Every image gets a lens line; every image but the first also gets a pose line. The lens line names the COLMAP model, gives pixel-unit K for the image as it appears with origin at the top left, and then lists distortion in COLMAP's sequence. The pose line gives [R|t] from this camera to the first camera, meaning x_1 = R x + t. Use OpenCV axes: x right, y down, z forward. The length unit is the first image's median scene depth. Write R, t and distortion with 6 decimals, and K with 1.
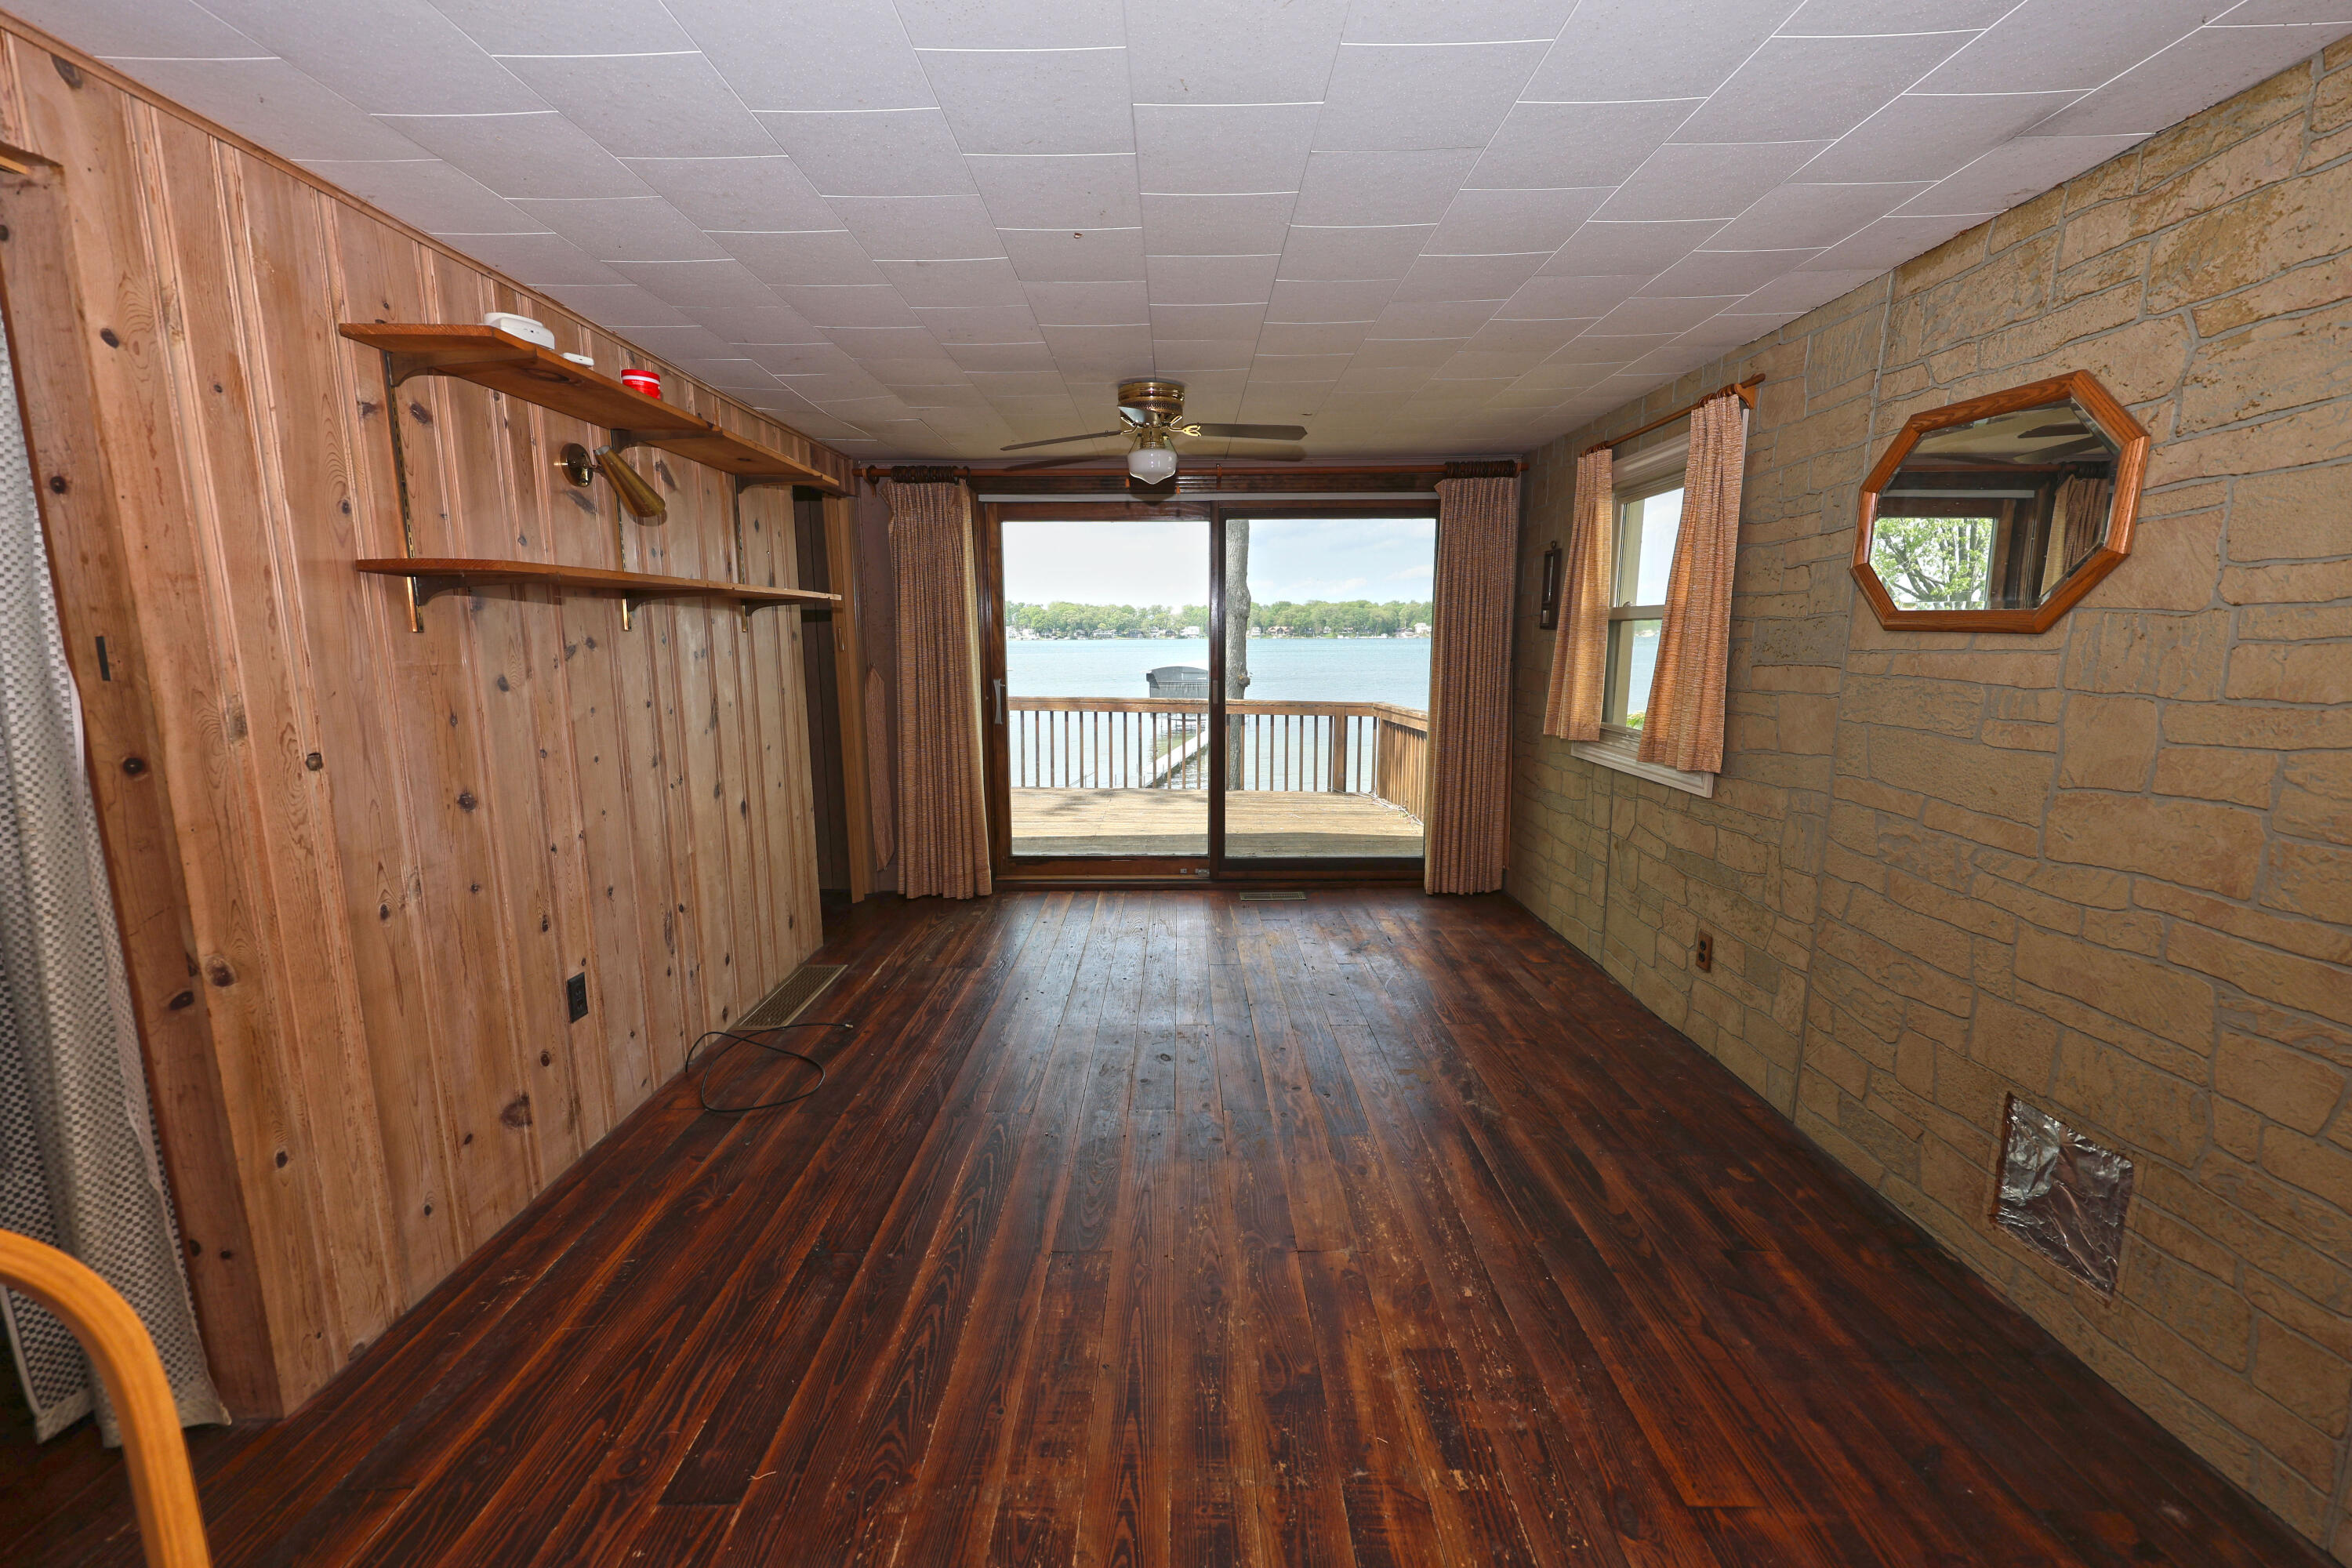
lens RADIAL K [[941.2, 0, 1182.8], [0, 941.2, 785.3], [0, 0, 1]] dist [0.001386, 0.000422]
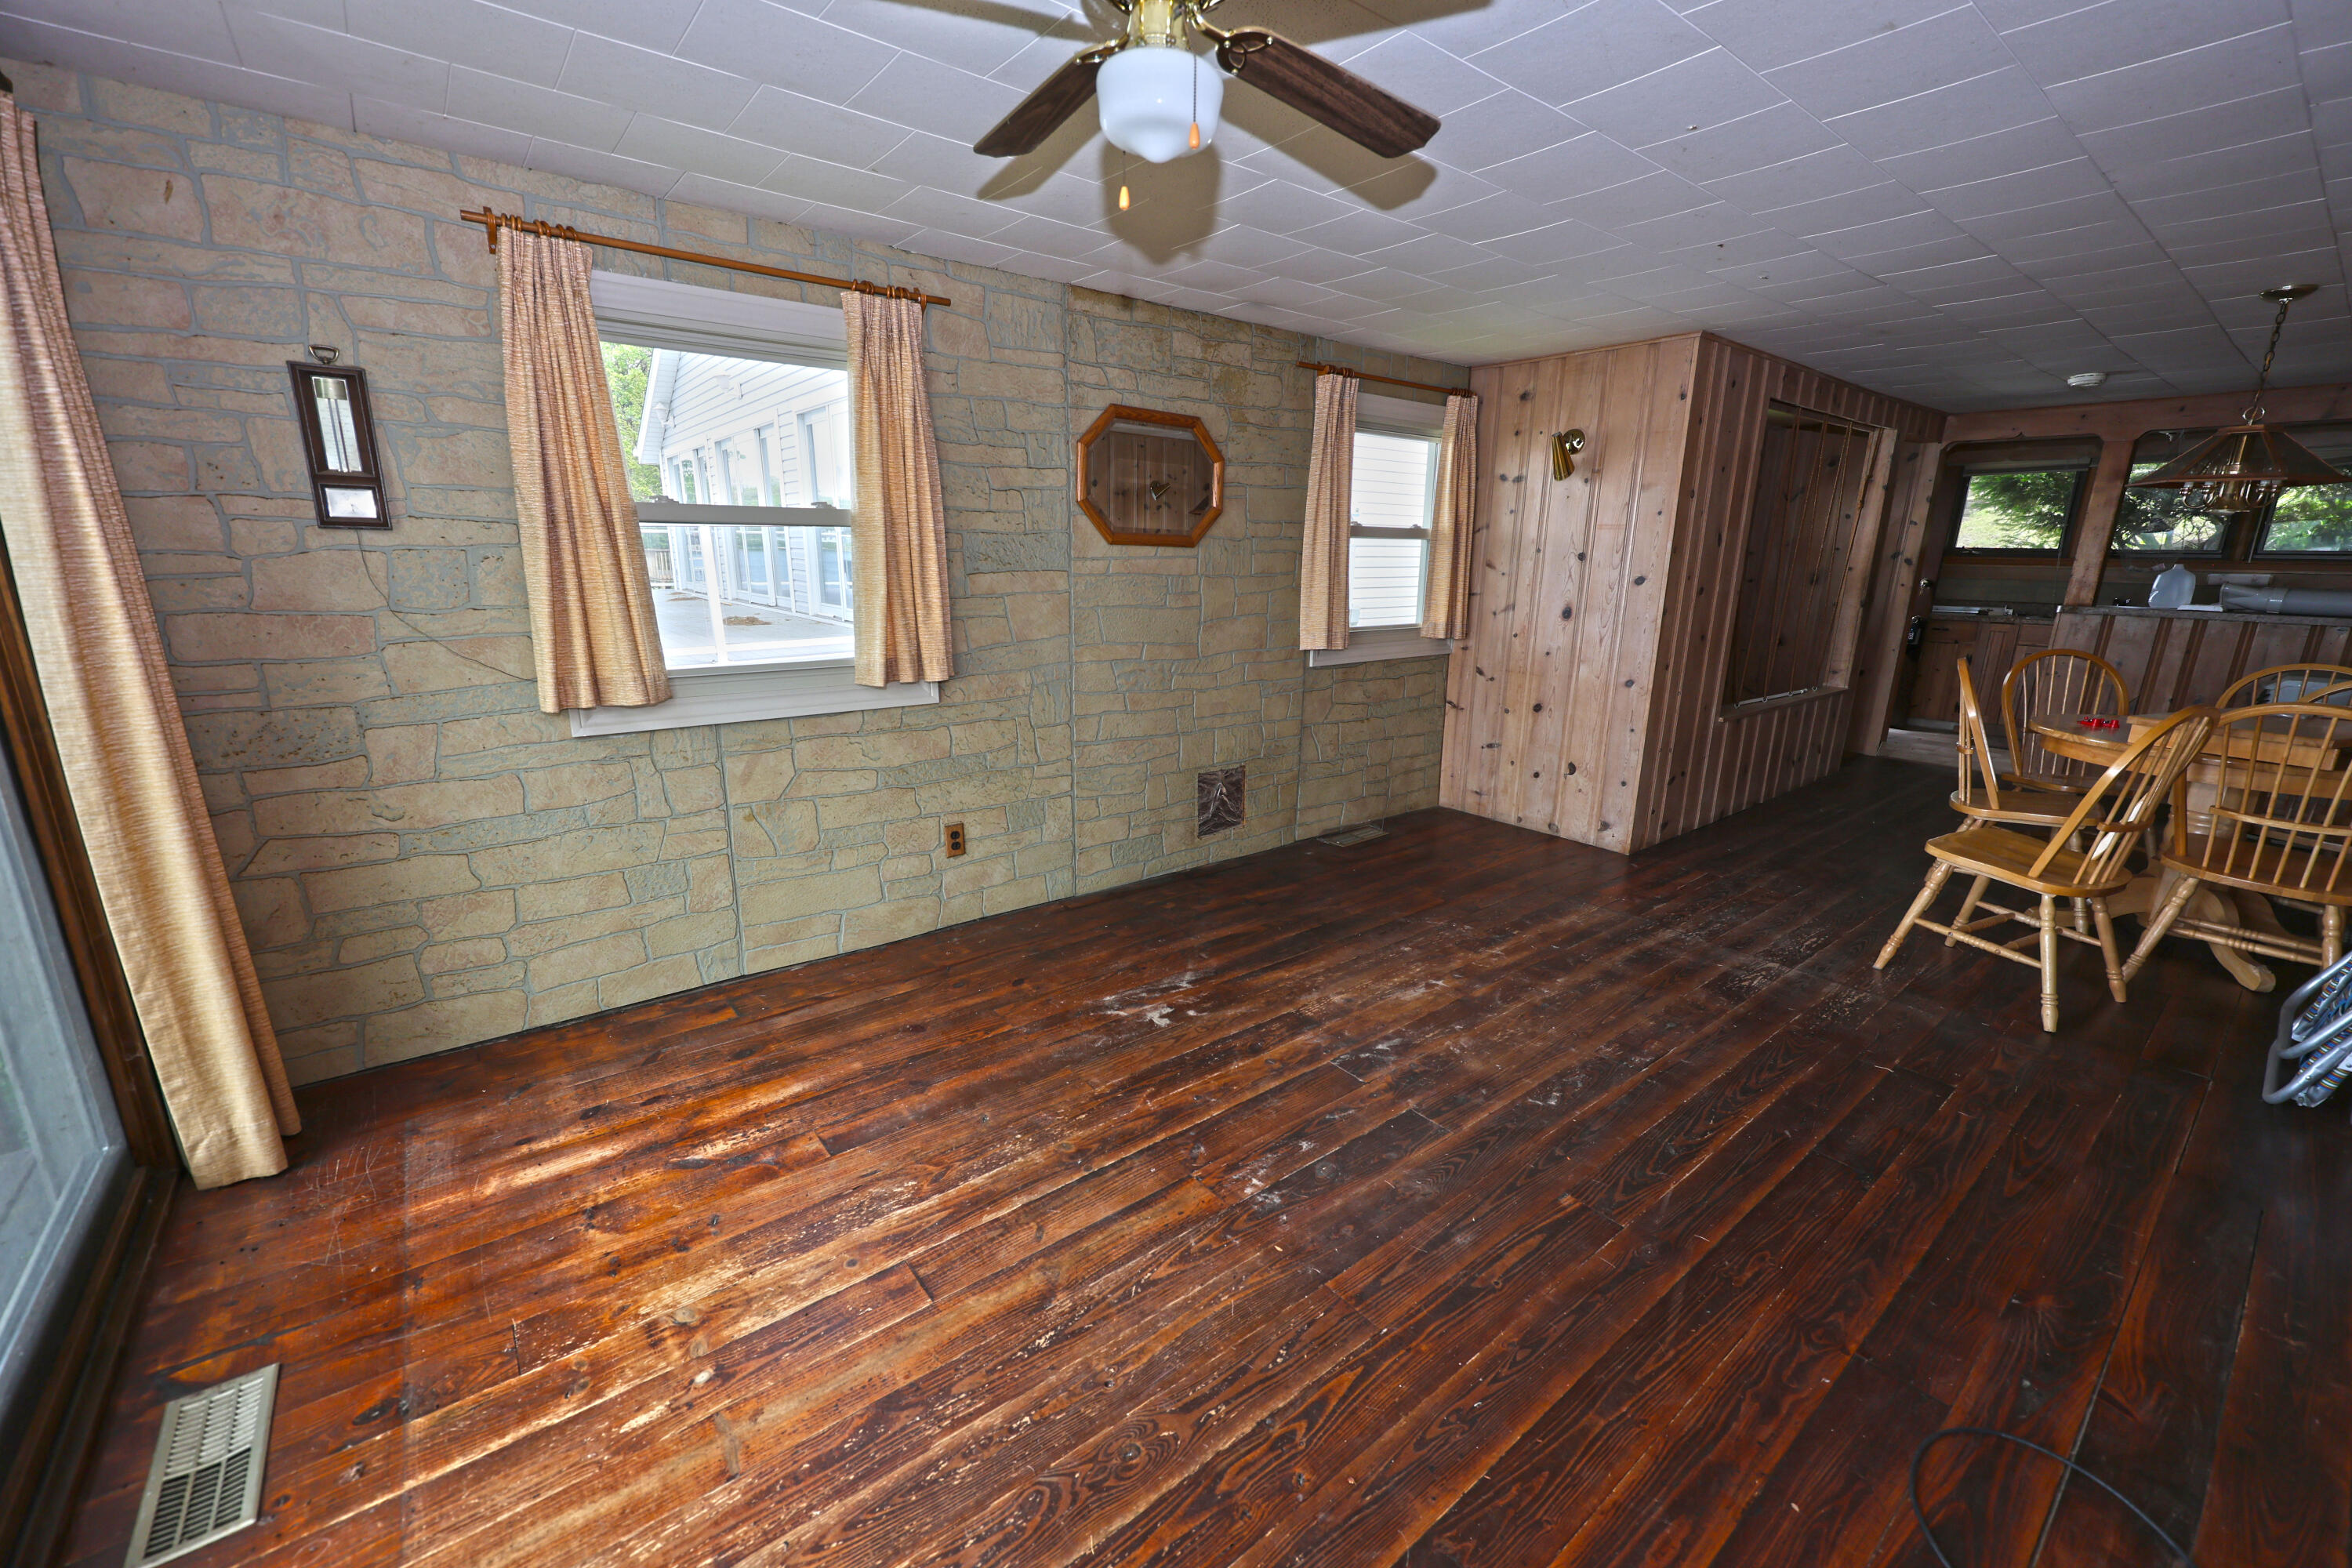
lens RADIAL K [[941.7, 0, 1165.0], [0, 941.7, 794.5], [0, 0, 1]] dist [-0.000933, 0.000077]
pose [[-0.611794, -0.203509, 0.764390, -0.521889], [0.116248, 0.932715, 0.341365, -0.270218], [-0.782429, 0.297703, -0.546972, 1.714229]]
